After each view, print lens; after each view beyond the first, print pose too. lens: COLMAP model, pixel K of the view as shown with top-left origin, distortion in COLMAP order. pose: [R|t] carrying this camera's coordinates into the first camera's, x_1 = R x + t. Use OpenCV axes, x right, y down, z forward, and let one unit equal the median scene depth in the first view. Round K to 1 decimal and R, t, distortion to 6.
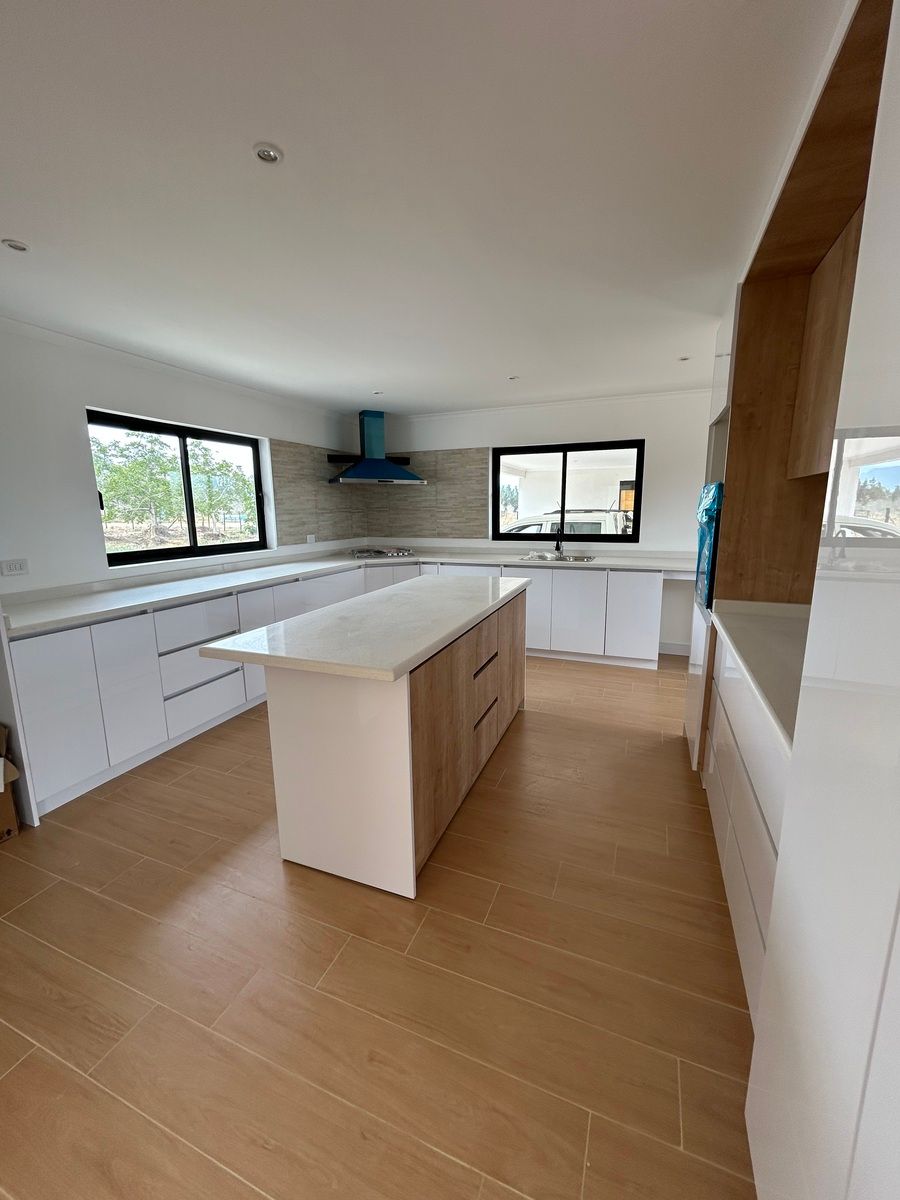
lens RADIAL K [[486.7, 0, 455.4], [0, 486.7, 597.6], [0, 0, 1]] dist [-0.001162, 0.000986]
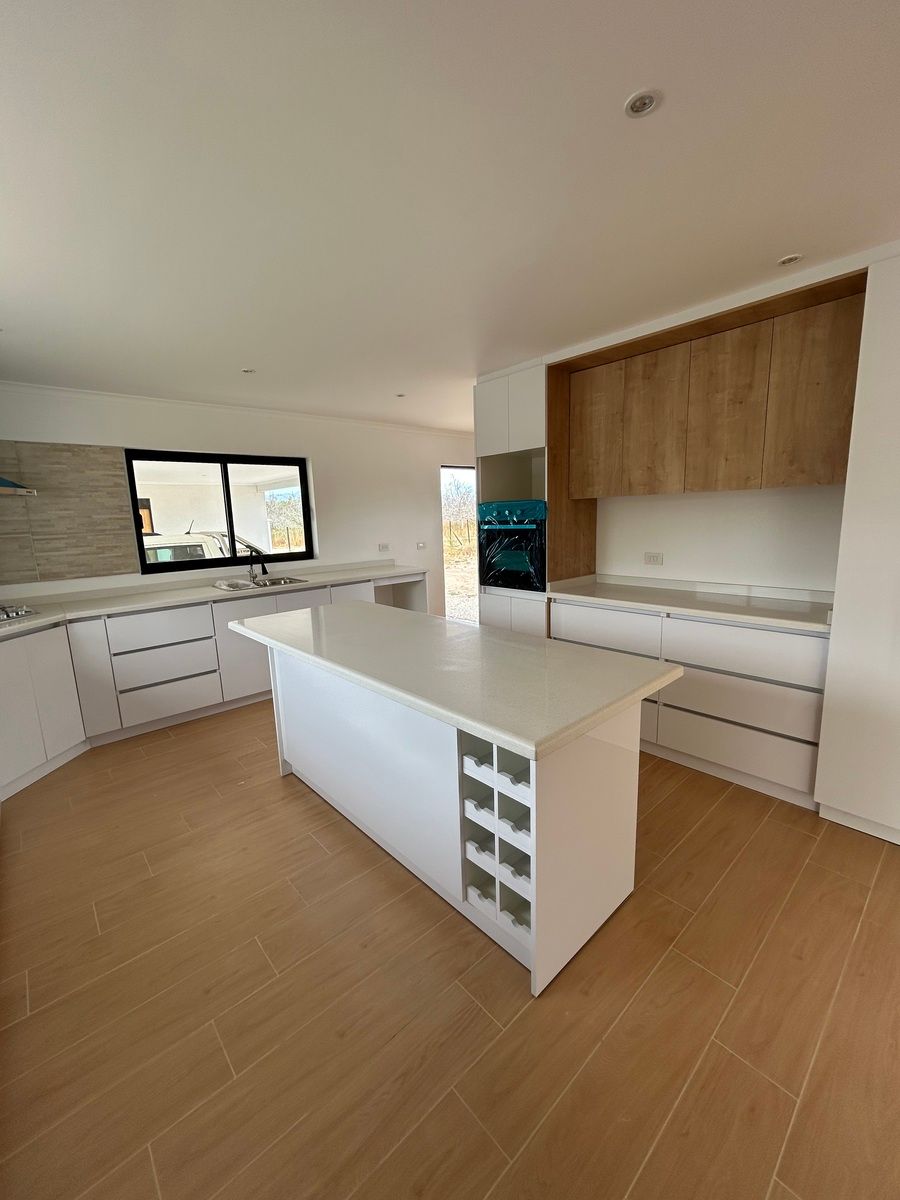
lens RADIAL K [[486.7, 0, 452.6], [0, 486.7, 595.6], [0, 0, 1]] dist [-0.001162, 0.000986]
pose [[0.441779, -0.152677, 0.884037, -0.396992], [0.193080, 0.978501, 0.072503, -0.054535], [-0.876100, 0.138660, 0.461759, 0.282826]]
